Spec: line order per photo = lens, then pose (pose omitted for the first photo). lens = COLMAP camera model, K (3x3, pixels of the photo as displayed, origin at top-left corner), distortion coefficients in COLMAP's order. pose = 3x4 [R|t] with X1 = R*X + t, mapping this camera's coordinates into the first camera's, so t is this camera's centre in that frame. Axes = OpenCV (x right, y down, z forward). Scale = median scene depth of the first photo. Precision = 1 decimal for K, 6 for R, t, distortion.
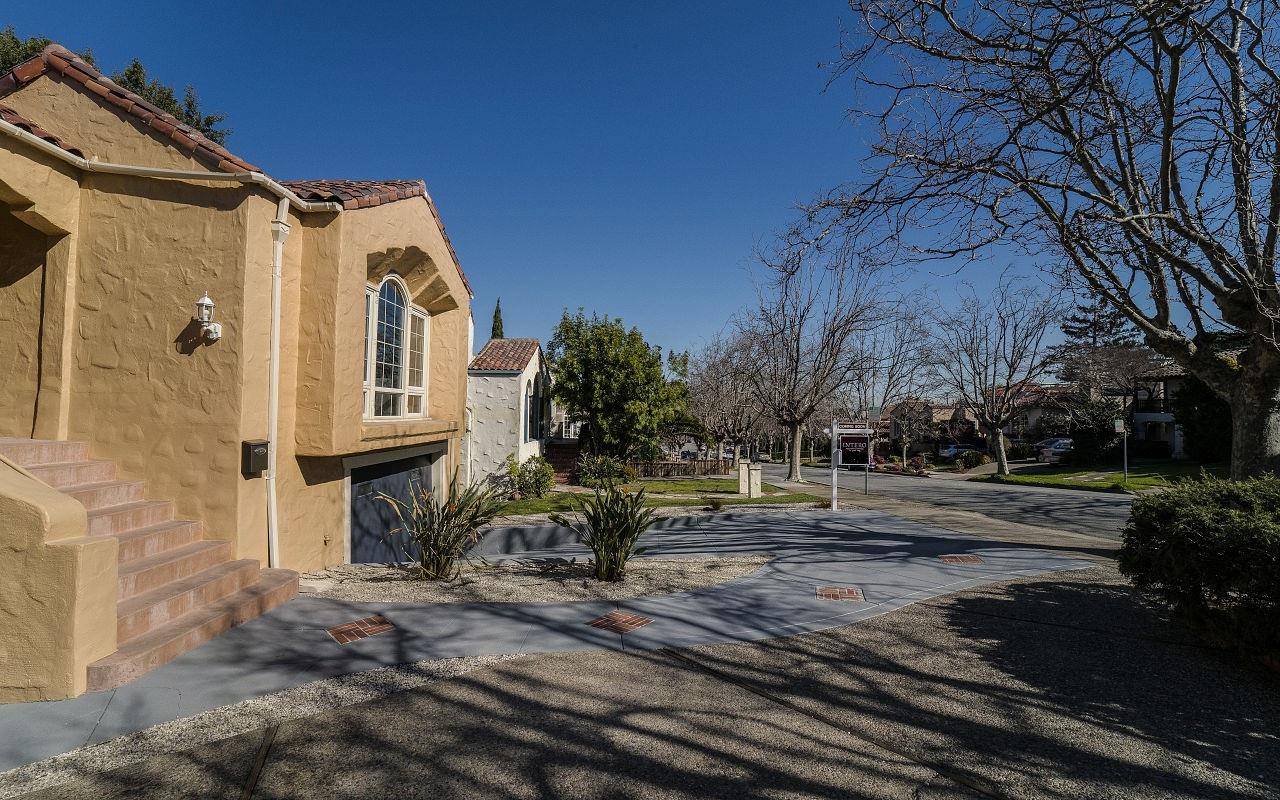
lens RADIAL K [[516.7, 0, 637.4], [0, 516.7, 398.1], [0, 0, 1]] dist [-0.022588, 0.000285]
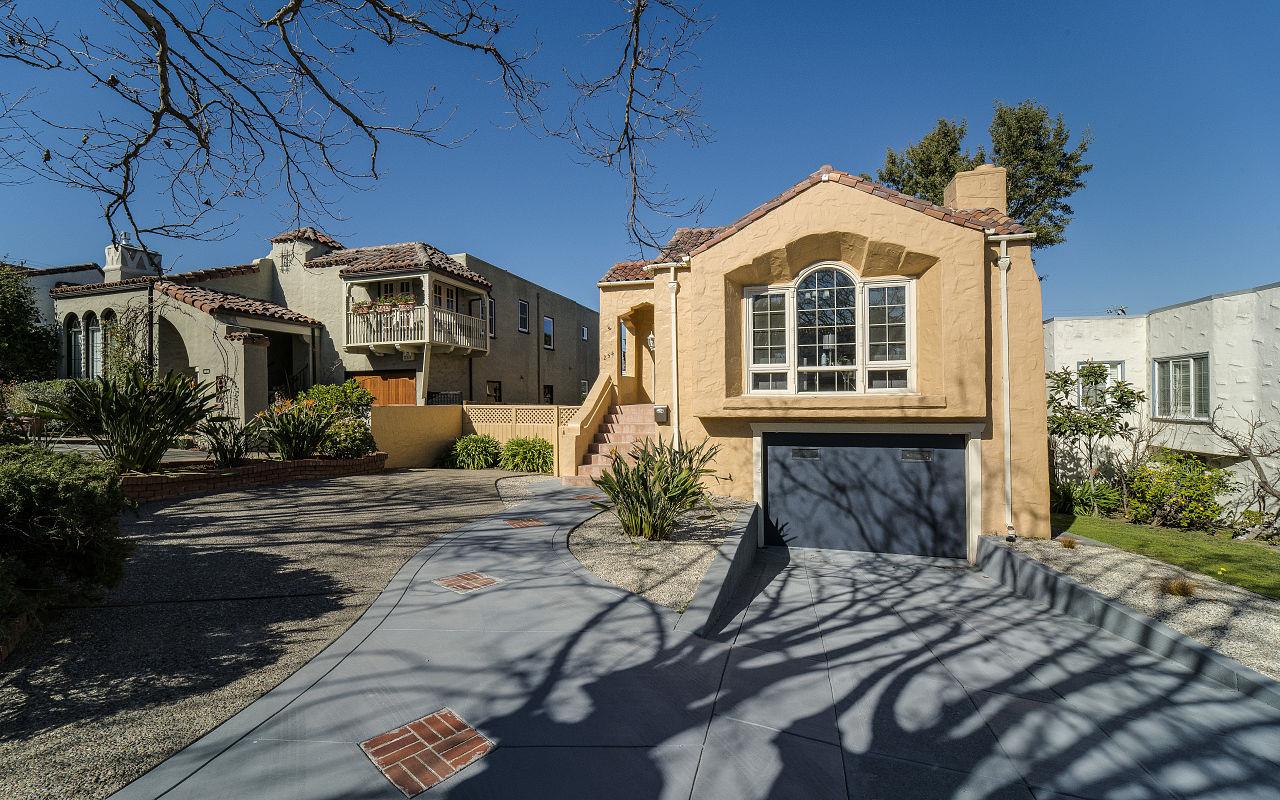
lens RADIAL K [[516.7, 0, 637.4], [0, 516.7, 398.1], [0, 0, 1]] dist [-0.022588, 0.000285]
pose [[-0.288079, -0.007936, -0.957574, 0.956934], [0.033963, 0.999252, -0.018499, 0.076566], [0.957004, -0.037851, -0.287594, 1.281150]]
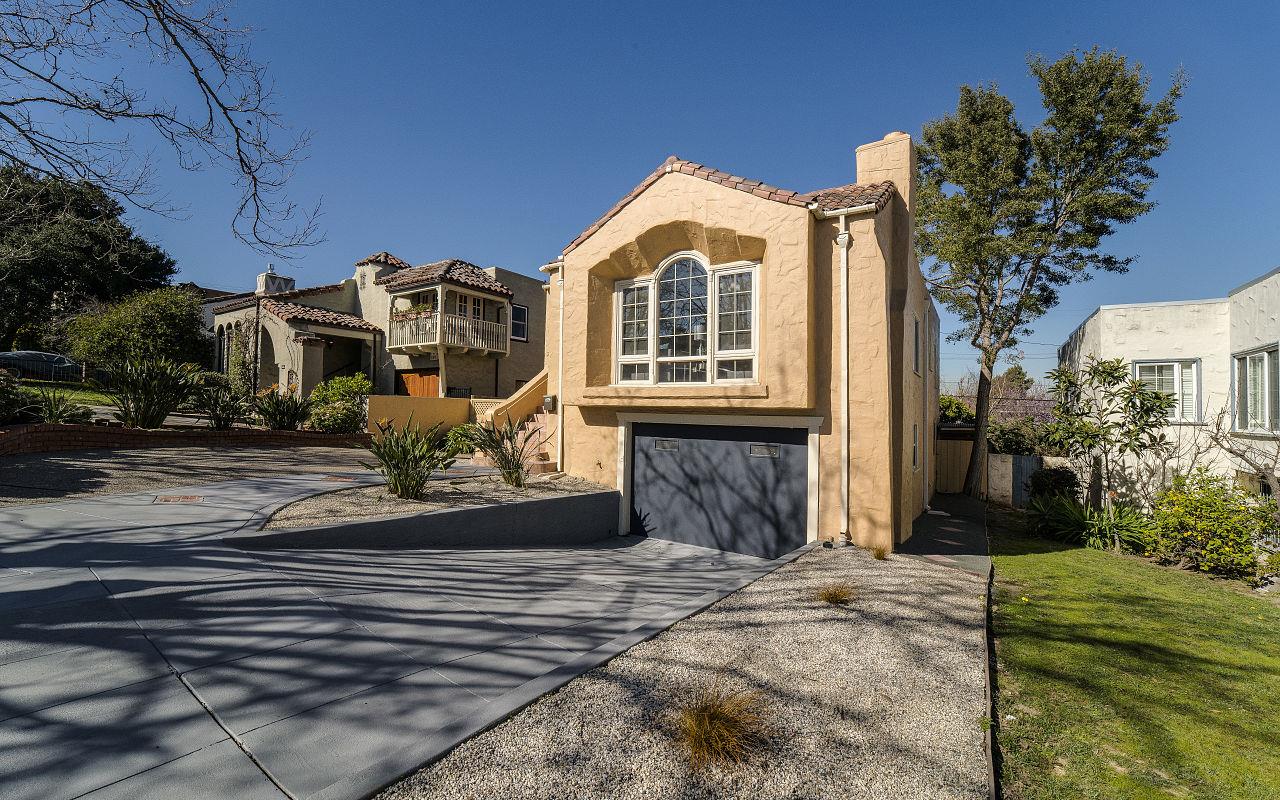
lens RADIAL K [[516.7, 0, 637.4], [0, 516.7, 398.1], [0, 0, 1]] dist [-0.022588, 0.000285]
pose [[-0.551595, -0.038031, -0.833244, 0.666186], [0.000733, 0.998938, -0.046079, 0.165136], [0.834112, -0.026028, -0.550981, 2.110228]]
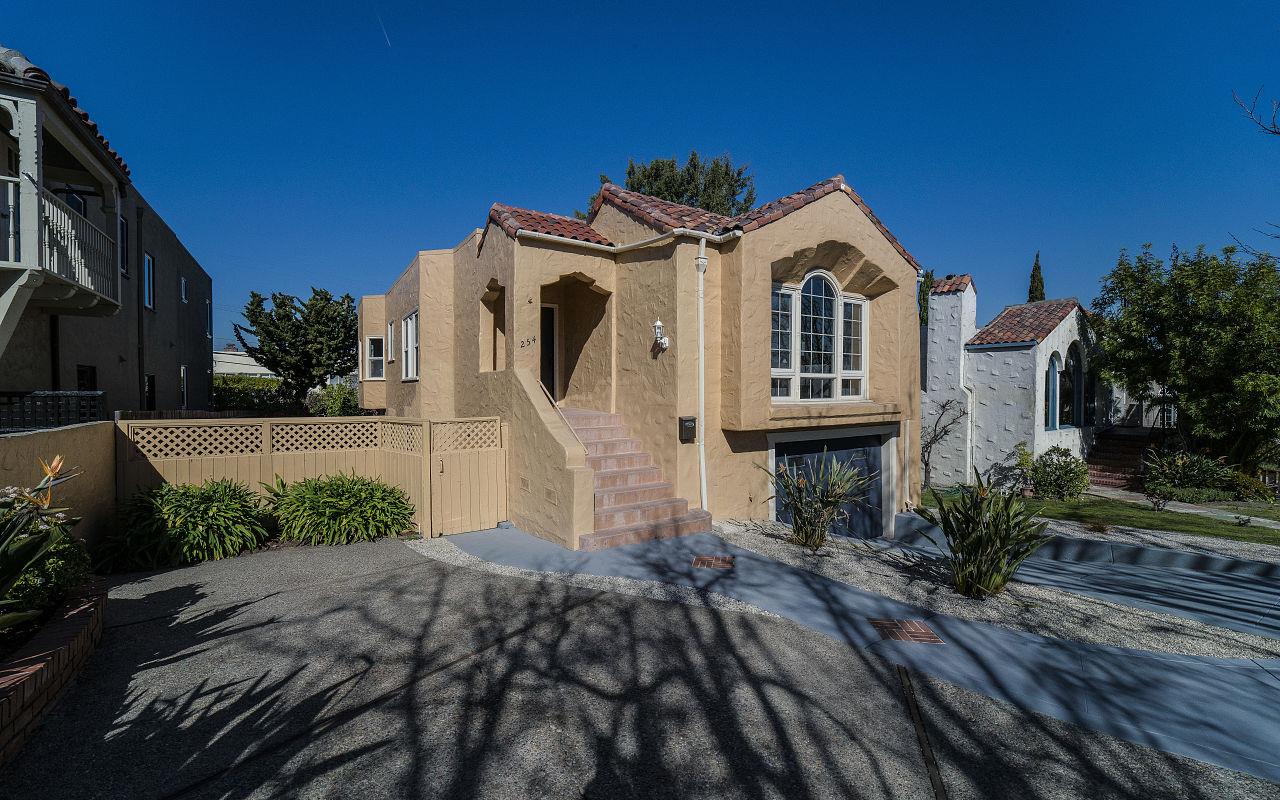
lens RADIAL K [[516.7, 0, 637.4], [0, 516.7, 398.1], [0, 0, 1]] dist [-0.022588, 0.000285]
pose [[0.534748, 0.002780, -0.845007, 0.345343], [0.031557, 0.999231, 0.023257, -0.006664], [0.844422, -0.039103, 0.534249, 0.100545]]
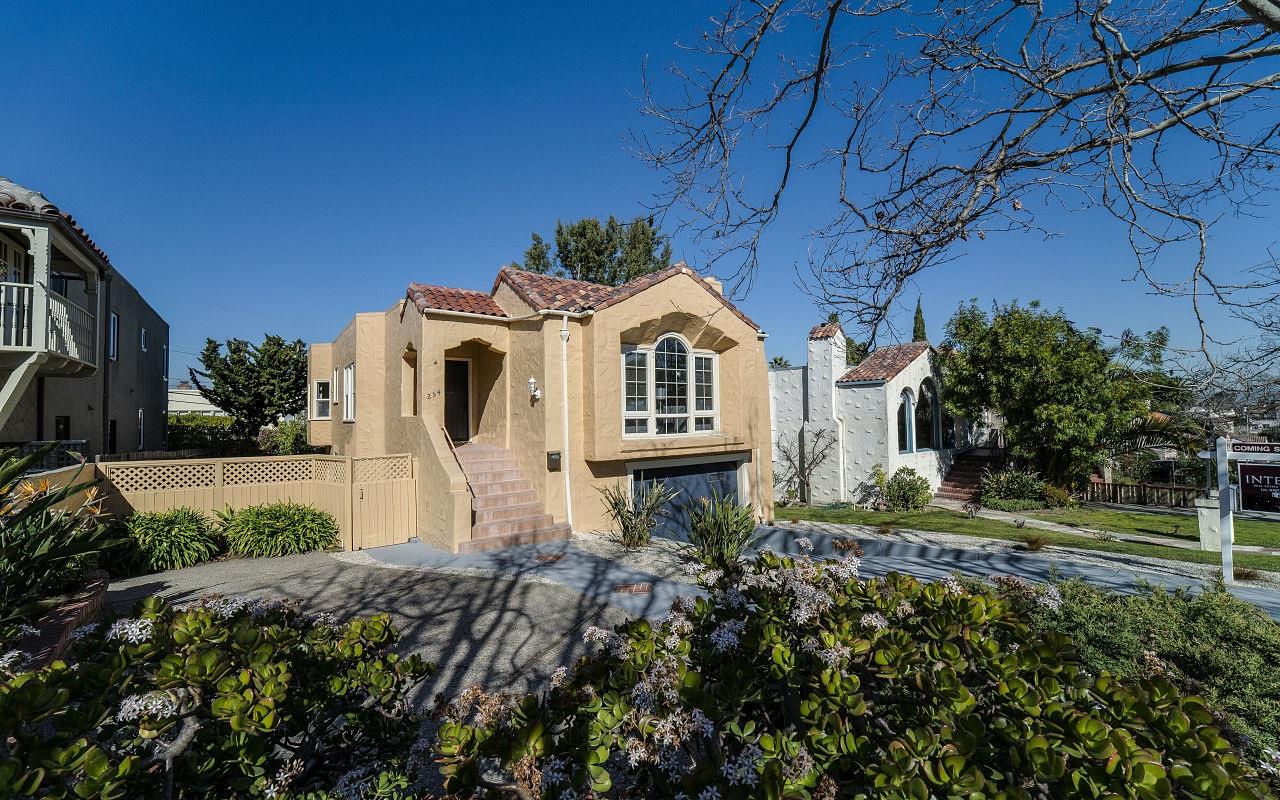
lens RADIAL K [[516.7, 0, 637.4], [0, 516.7, 398.1], [0, 0, 1]] dist [-0.022588, 0.000285]
pose [[0.582730, -0.048943, -0.811191, 0.843563], [0.046651, 0.998553, -0.026735, -0.041319], [0.811326, -0.022263, 0.584170, 0.134338]]
